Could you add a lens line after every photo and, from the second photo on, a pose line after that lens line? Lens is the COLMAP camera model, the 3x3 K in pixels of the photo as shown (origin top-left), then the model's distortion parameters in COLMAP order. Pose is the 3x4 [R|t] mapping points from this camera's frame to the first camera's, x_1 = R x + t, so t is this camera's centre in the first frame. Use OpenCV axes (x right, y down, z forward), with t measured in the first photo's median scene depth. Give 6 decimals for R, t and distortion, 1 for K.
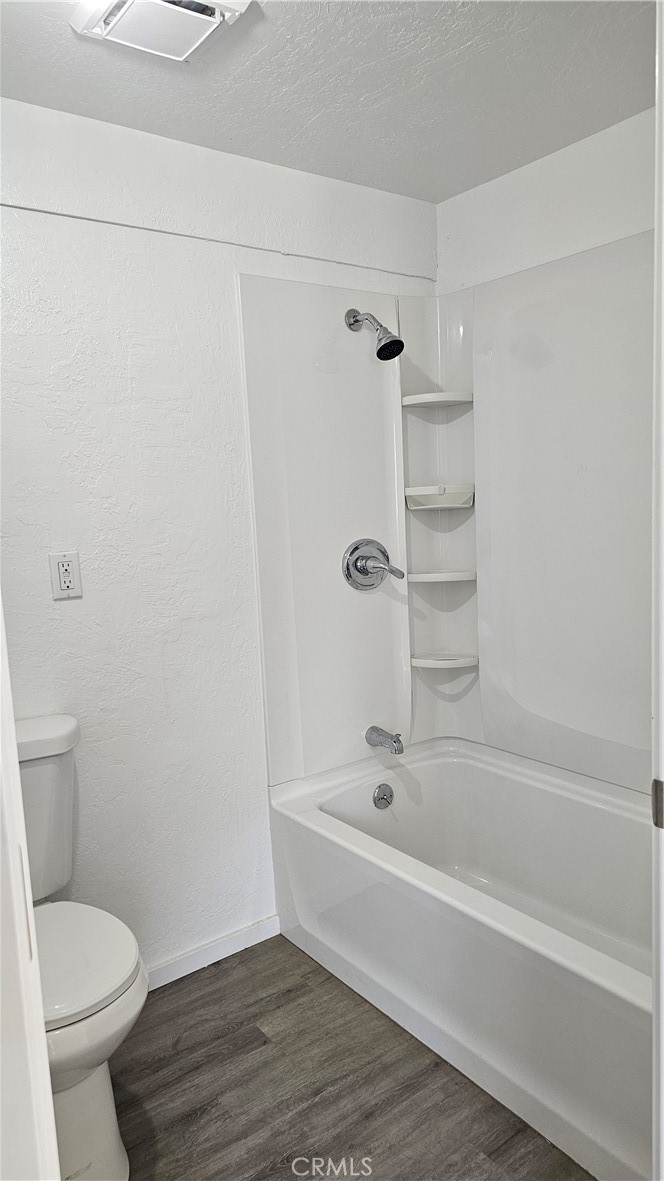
lens RADIAL K [[797.8, 0, 340.1], [0, 797.8, 596.3], [0, 0, 1]] dist [0.047228, -0.049172]
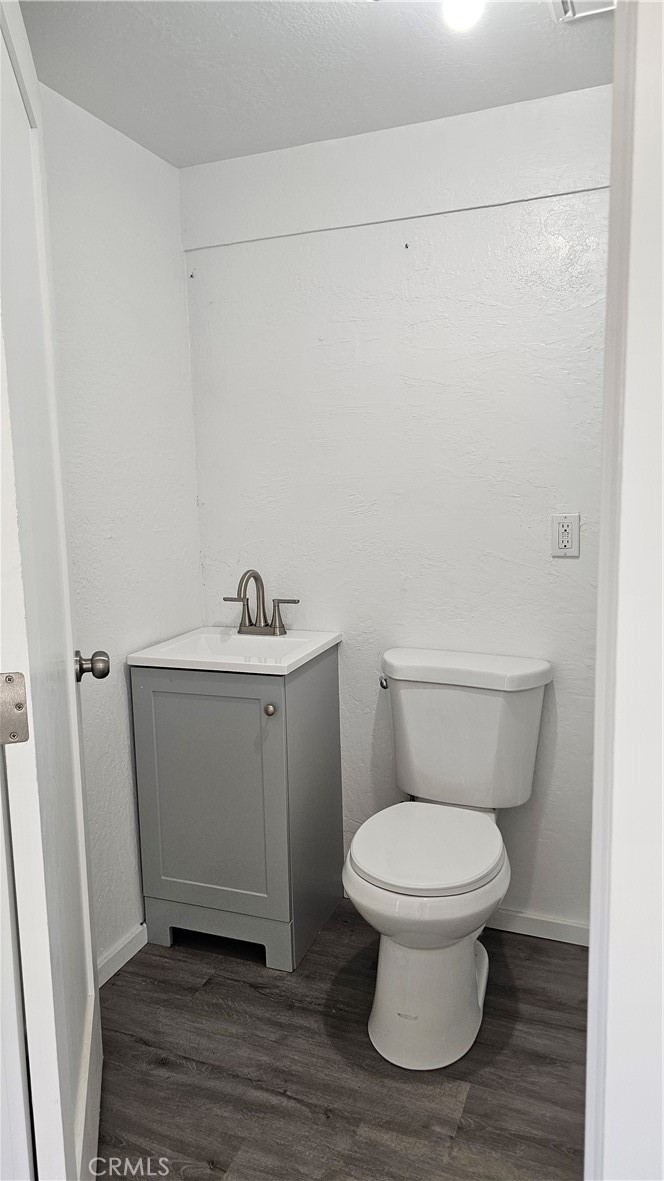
lens RADIAL K [[797.8, 0, 337.8], [0, 797.8, 583.1], [0, 0, 1]] dist [0.047228, -0.049172]
pose [[0.507119, 0.151318, -0.848489, 0.435584], [-0.107143, 0.987899, 0.112144, -0.051961], [0.855191, 0.034039, 0.517194, 0.190222]]
